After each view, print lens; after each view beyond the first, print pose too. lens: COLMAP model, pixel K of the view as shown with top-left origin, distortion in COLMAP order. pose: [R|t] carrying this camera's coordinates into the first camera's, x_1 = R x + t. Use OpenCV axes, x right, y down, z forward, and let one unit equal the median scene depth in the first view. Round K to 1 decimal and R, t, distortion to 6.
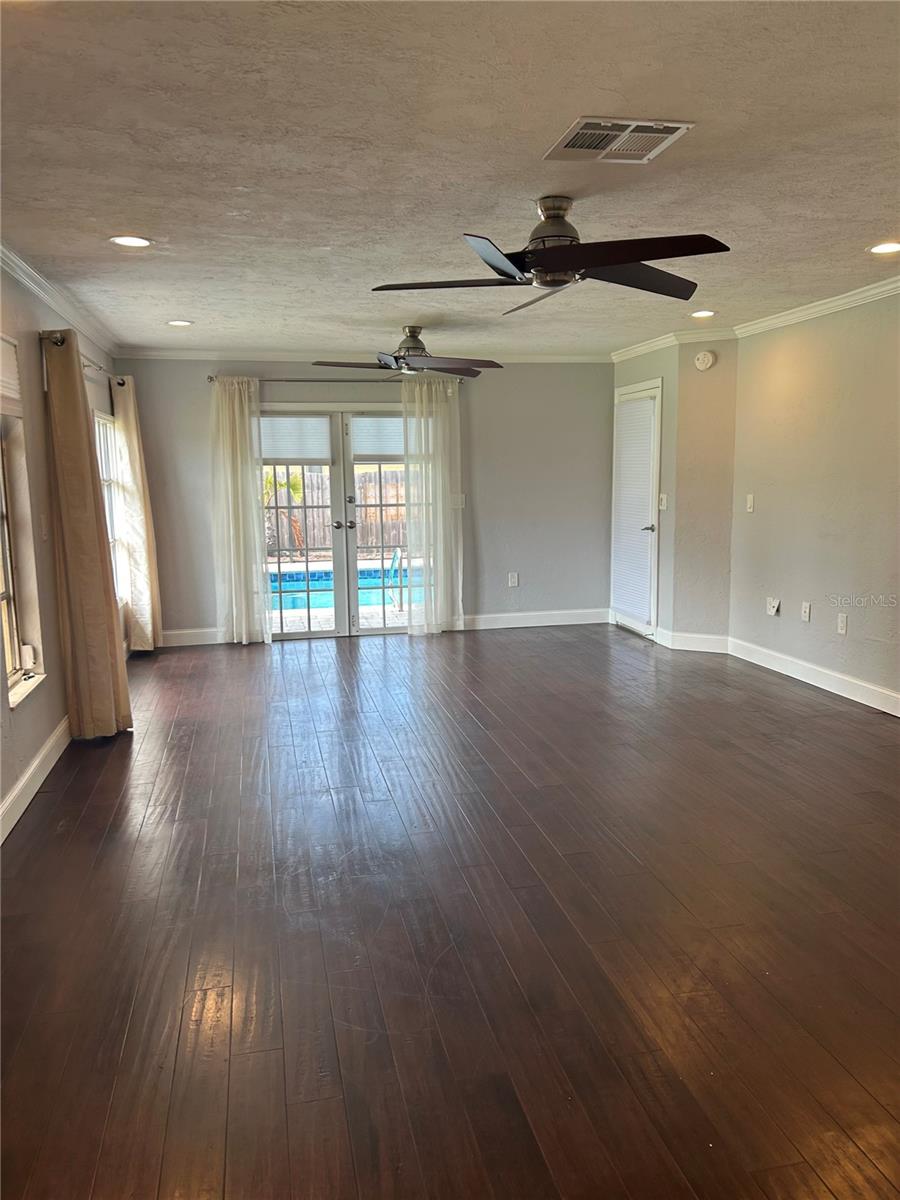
lens RADIAL K [[904.5, 0, 441.4], [0, 904.5, 593.1], [0, 0, 1]] dist [0.051922, -0.060529]
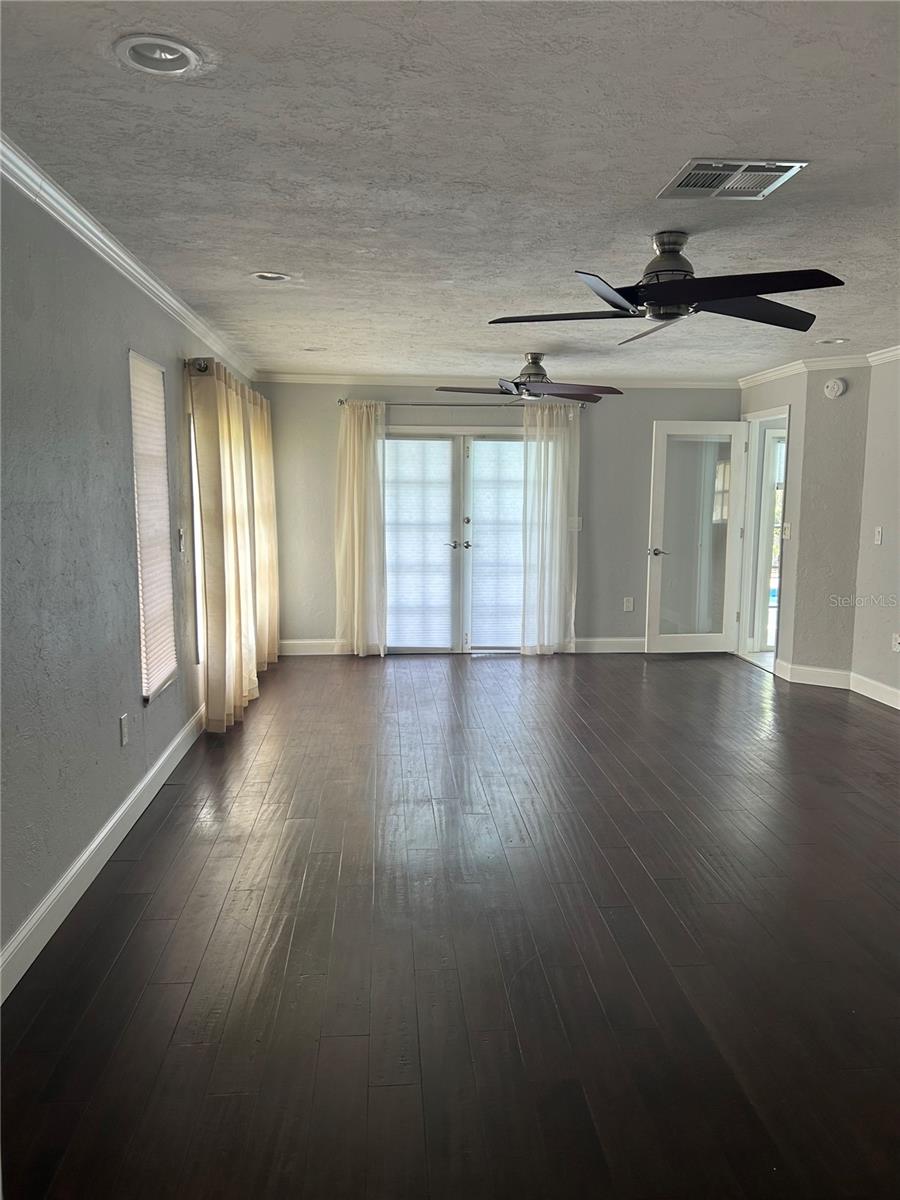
lens RADIAL K [[901.4, 0, 450.0], [0, 901.4, 600.0], [0, 0, 1]] dist [0.056907, -0.074805]
pose [[0.991427, 0.038896, -0.124737, 0.017377], [-0.040671, 0.999104, -0.011717, -0.000451], [0.124169, 0.016689, 0.992121, -0.026697]]
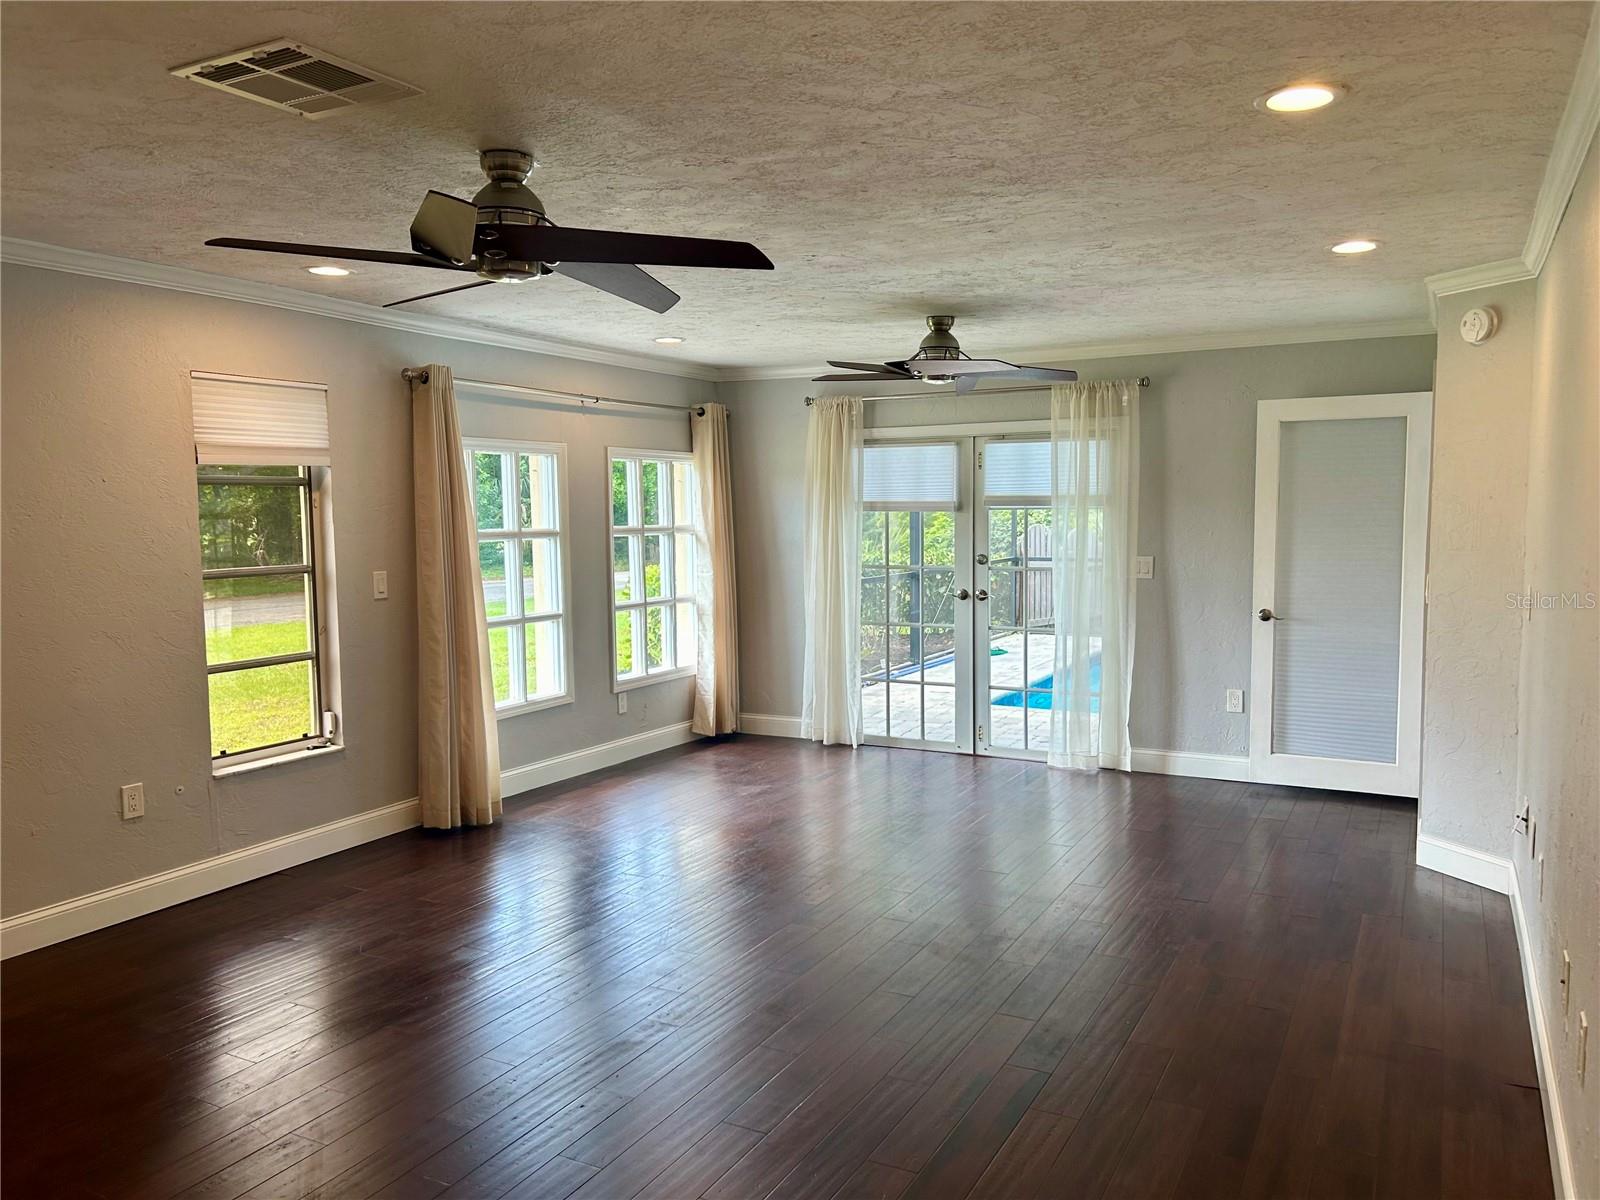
lens RADIAL K [[1201.9, 0, 800.8], [0, 1201.9, 595.2], [0, 0, 1]] dist [0.056907, -0.074805]
pose [[0.775709, 0.056417, -0.628564, 0.692929], [-0.090678, 0.995625, -0.022542, -0.077750], [0.624543, 0.074483, 0.777431, 0.352991]]
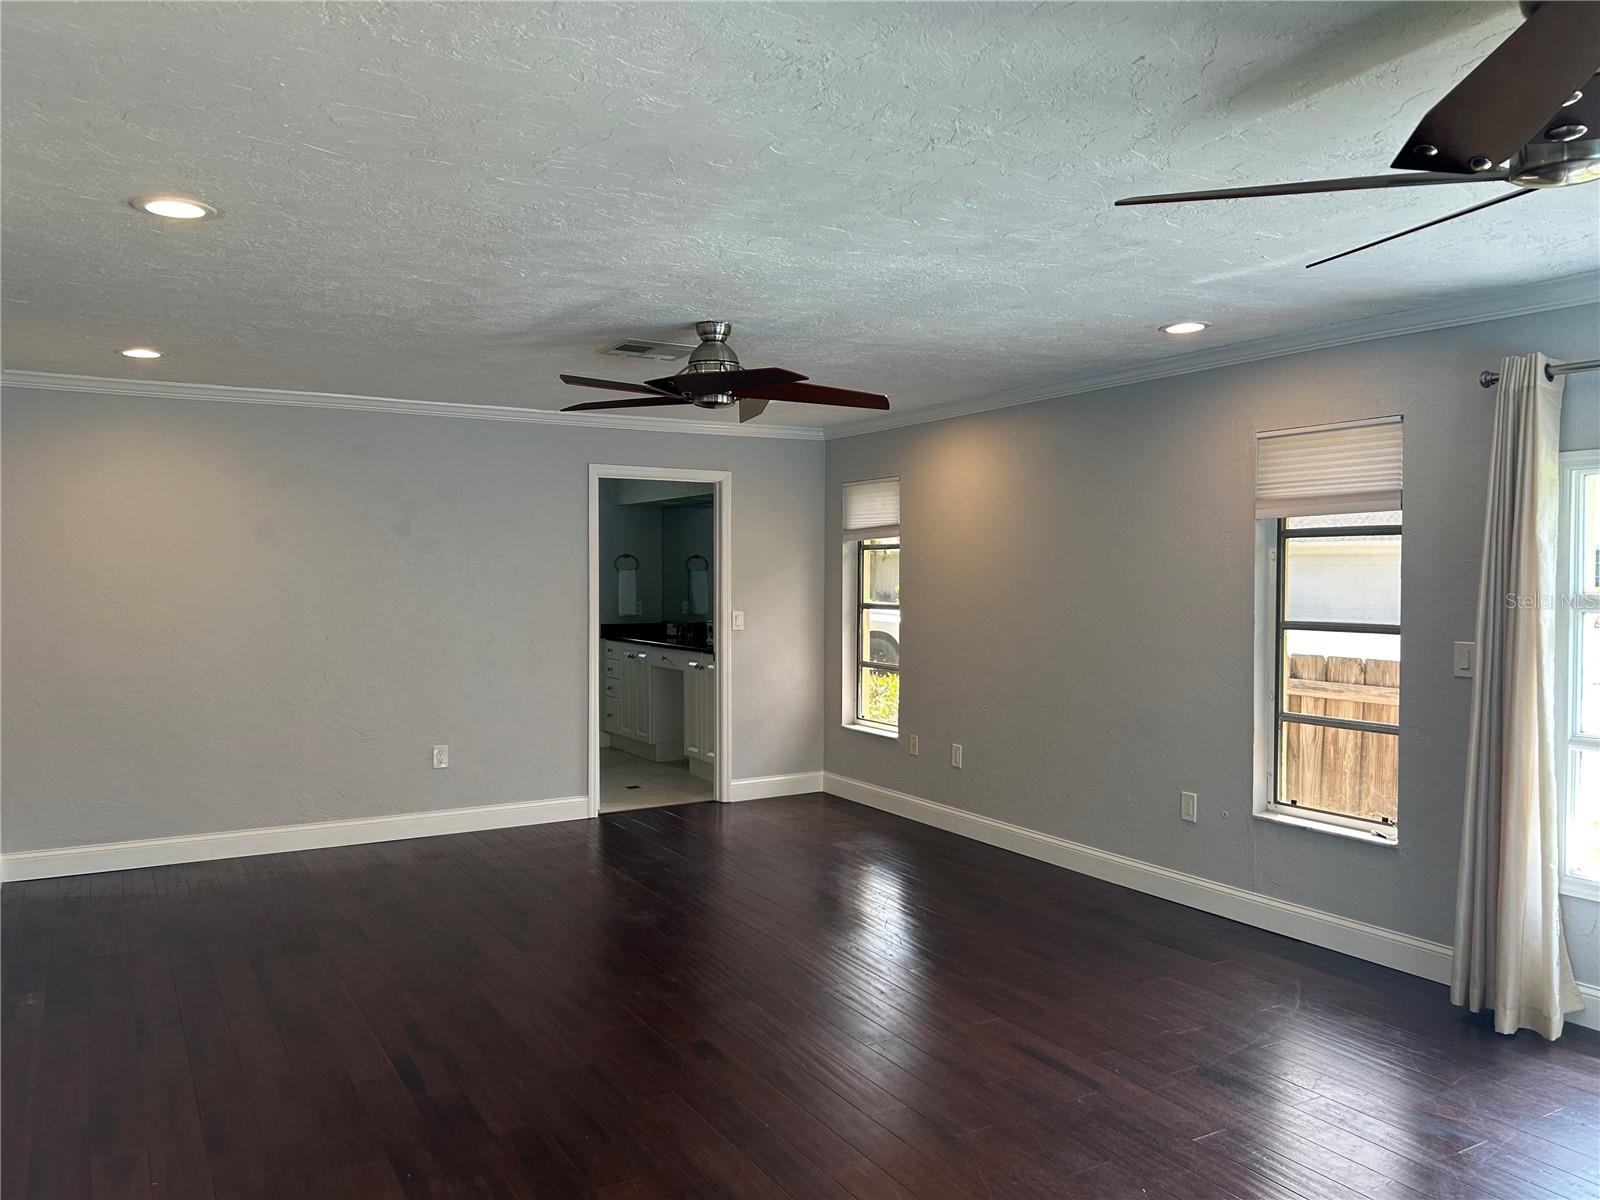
lens RADIAL K [[1201.9, 0, 800.8], [0, 1201.9, 595.2], [0, 0, 1]] dist [0.056907, -0.074805]
pose [[-0.948482, 0.021867, -0.316076, 0.355584], [-0.027982, 0.987936, 0.152316, -0.267032], [0.315594, 0.153314, -0.936427, 1.848206]]
